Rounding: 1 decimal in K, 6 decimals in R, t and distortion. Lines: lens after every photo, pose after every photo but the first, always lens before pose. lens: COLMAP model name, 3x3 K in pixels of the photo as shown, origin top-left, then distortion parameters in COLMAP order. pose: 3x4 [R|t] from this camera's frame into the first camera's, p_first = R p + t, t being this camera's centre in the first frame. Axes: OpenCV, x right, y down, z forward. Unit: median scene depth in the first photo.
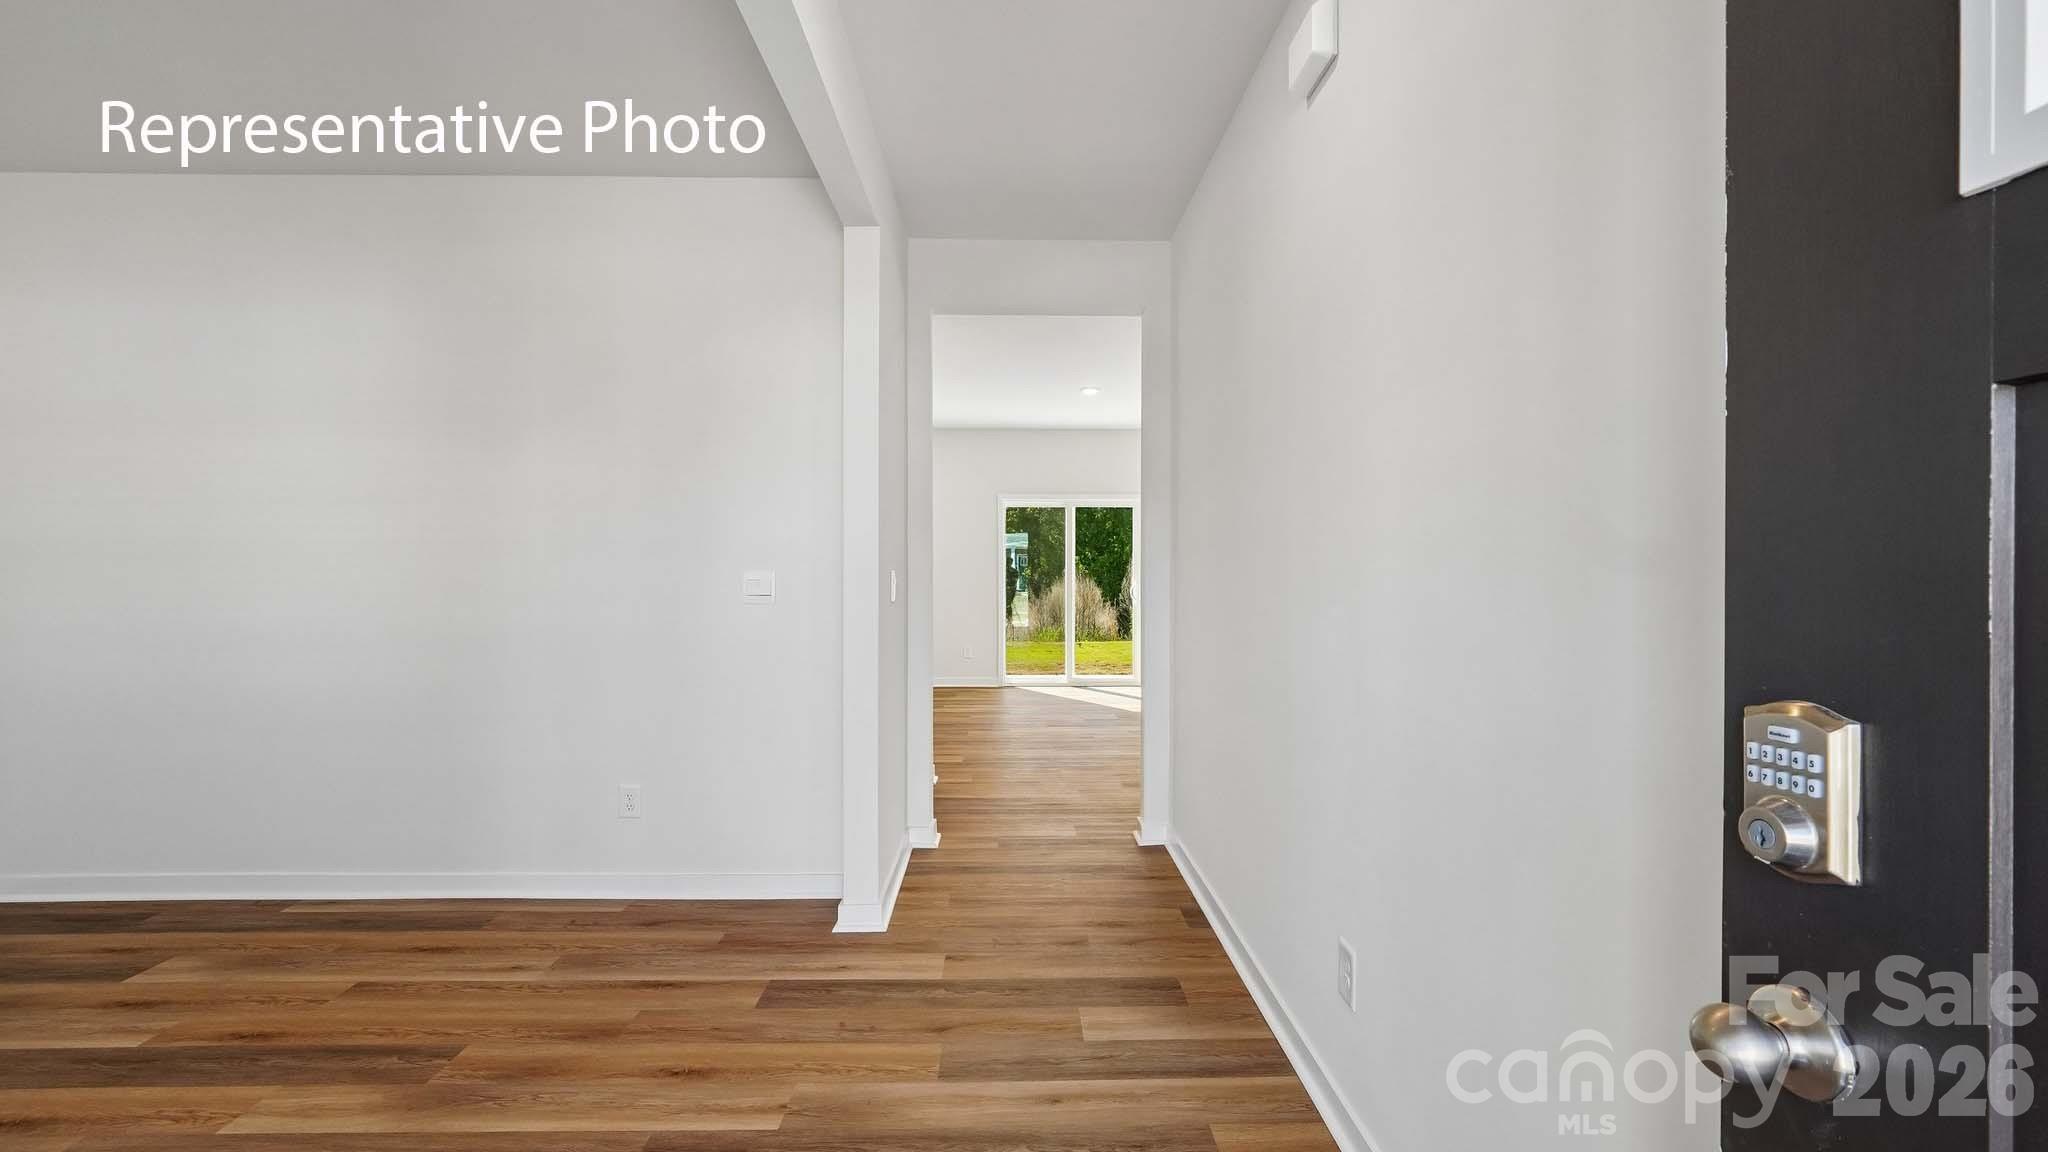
lens RADIAL K [[862.9, 0, 1023.7], [0, 862.9, 570.0], [0, 0, 1]] dist [-0.006651, 0.001637]
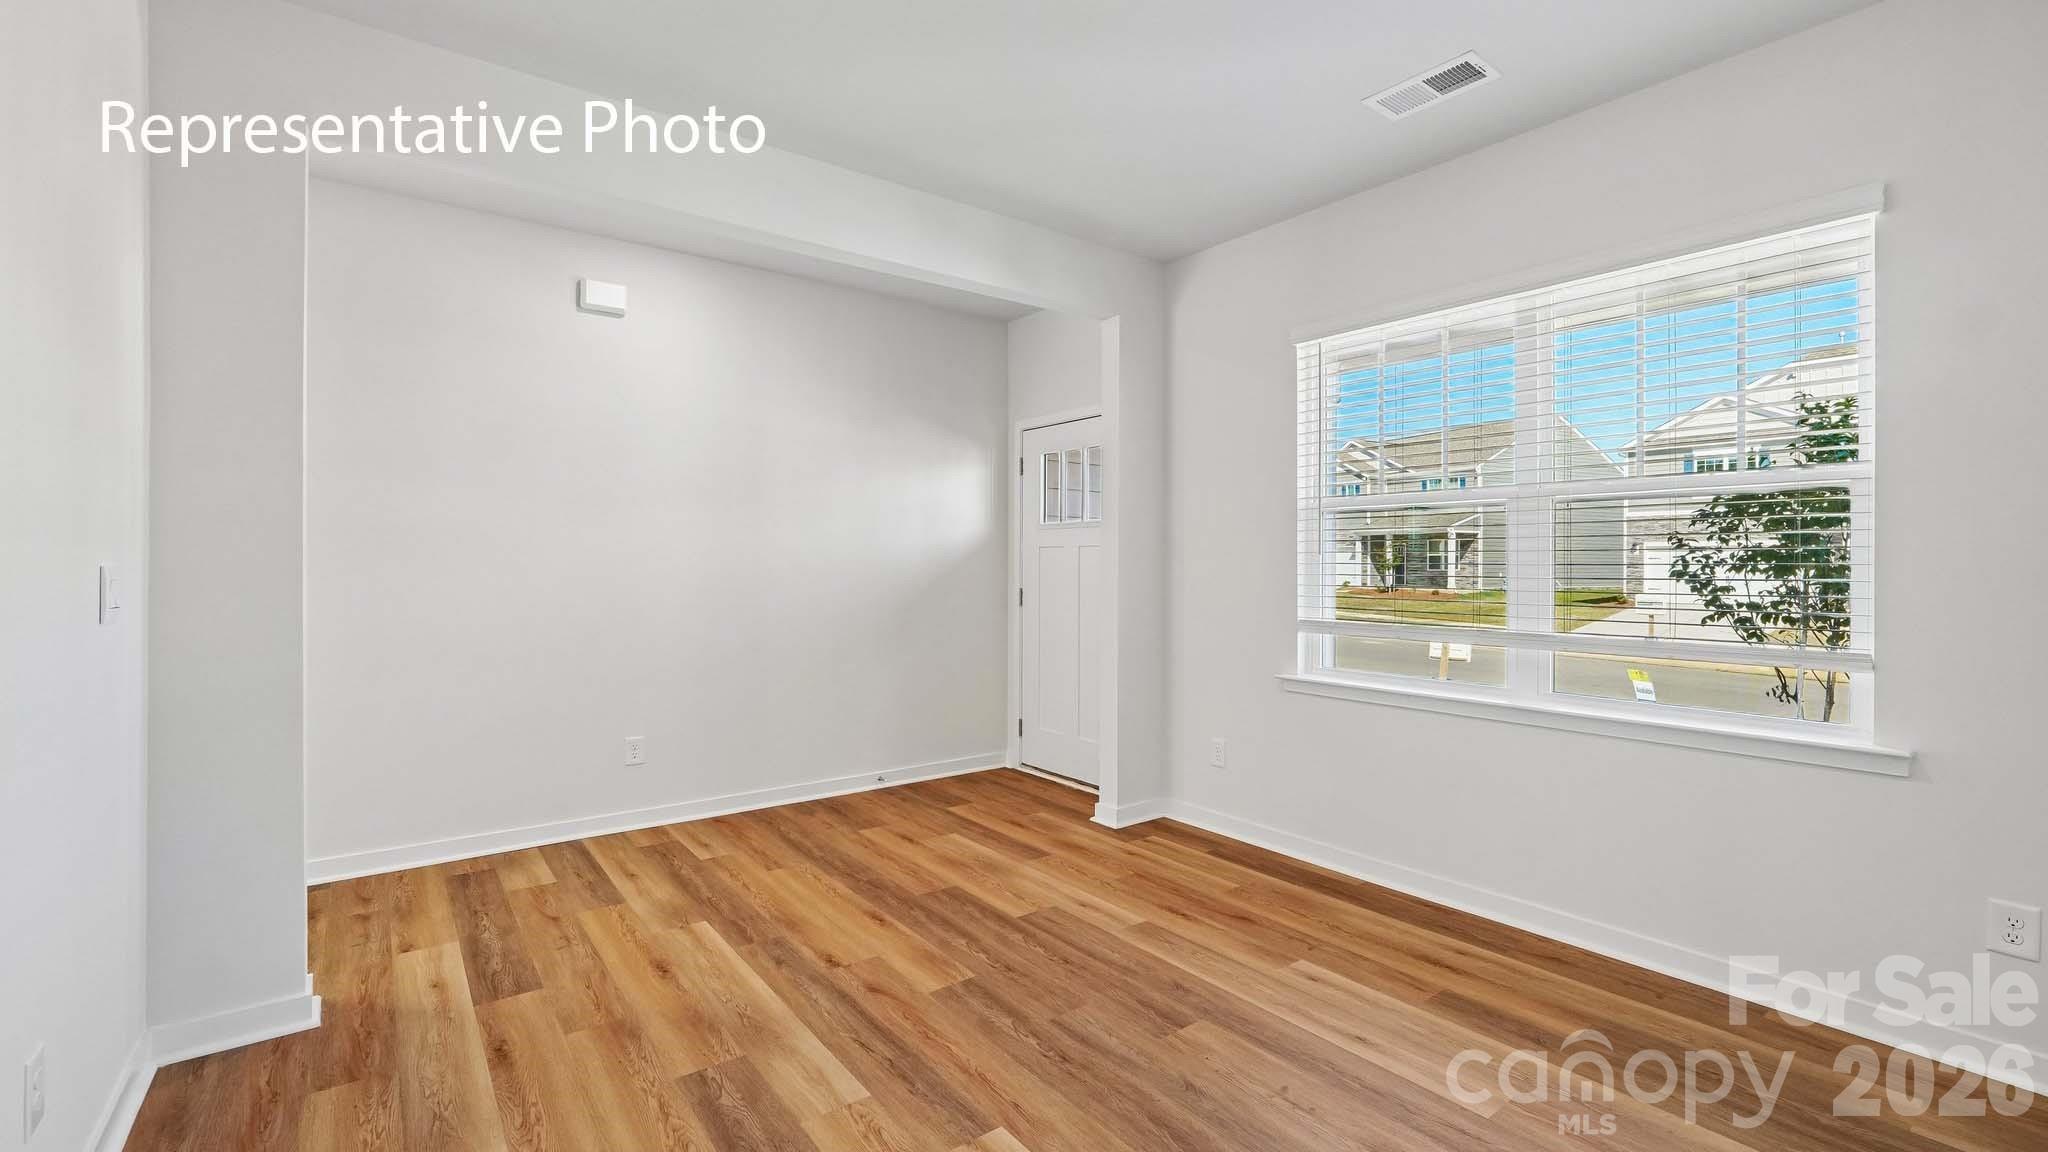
lens RADIAL K [[862.9, 0, 1004.1], [0, 862.9, 569.5], [0, 0, 1]] dist [-0.006651, 0.001637]
pose [[-0.576738, -0.004424, 0.816917, -1.591360], [-0.003602, 0.999989, 0.002873, 0.003544], [-0.816921, -0.001285, -0.576748, 1.238311]]
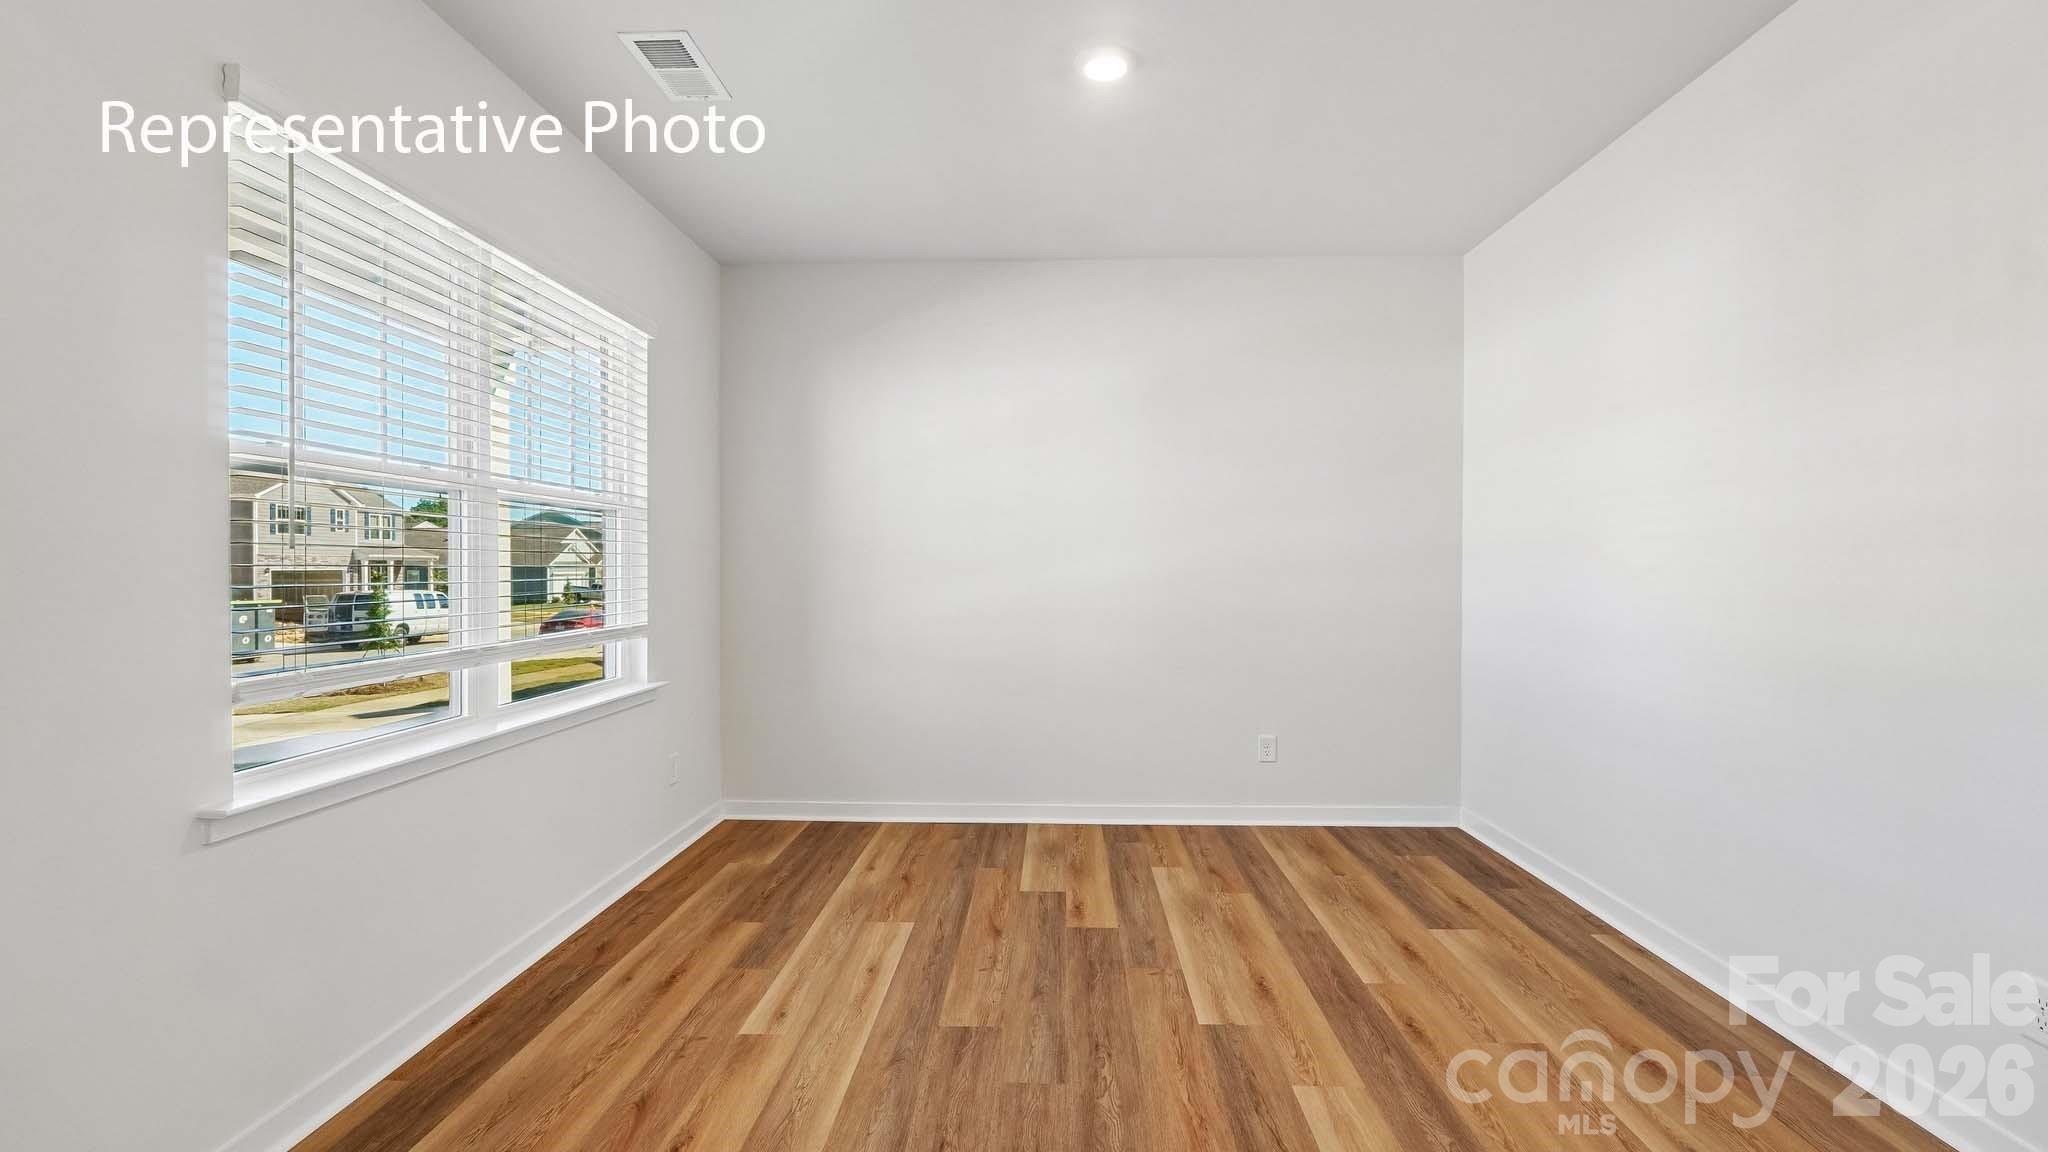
lens RADIAL K [[862.9, 0, 1025.6], [0, 862.9, 581.1], [0, 0, 1]] dist [-0.006651, 0.001637]
pose [[-0.056671, 0.015983, -0.998265, 0.135127], [0.000848, 0.999872, 0.015960, -0.003364], [0.998393, 0.000058, -0.056677, 0.605927]]
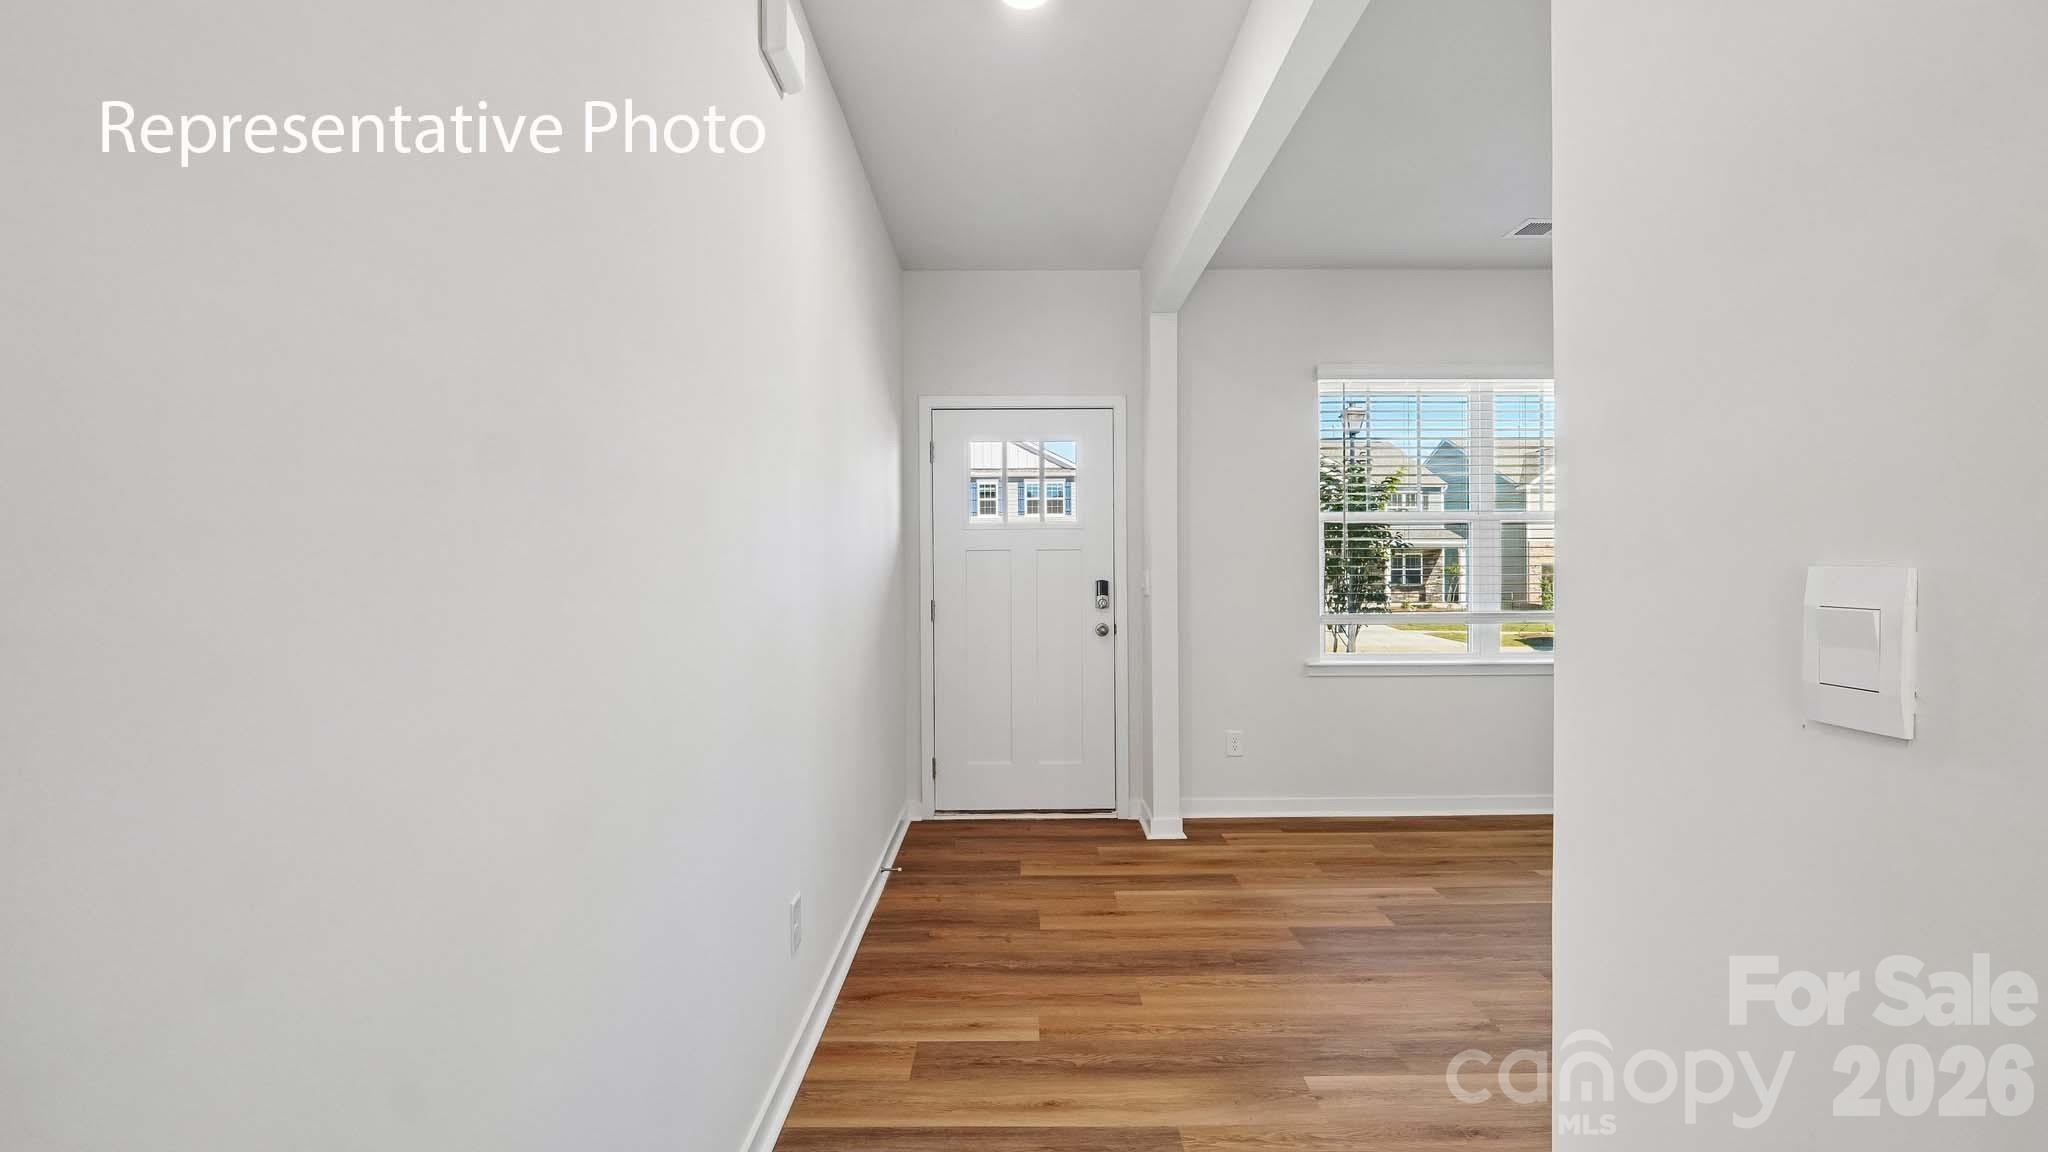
lens RADIAL K [[862.9, 0, 1029.3], [0, 862.9, 580.0], [0, 0, 1]] dist [-0.006651, 0.001637]
pose [[-0.999937, 0.004571, 0.010239, 0.042291], [0.004637, 0.999968, 0.006474, 0.004897], [-0.010209, 0.006521, -0.999927, 1.780133]]
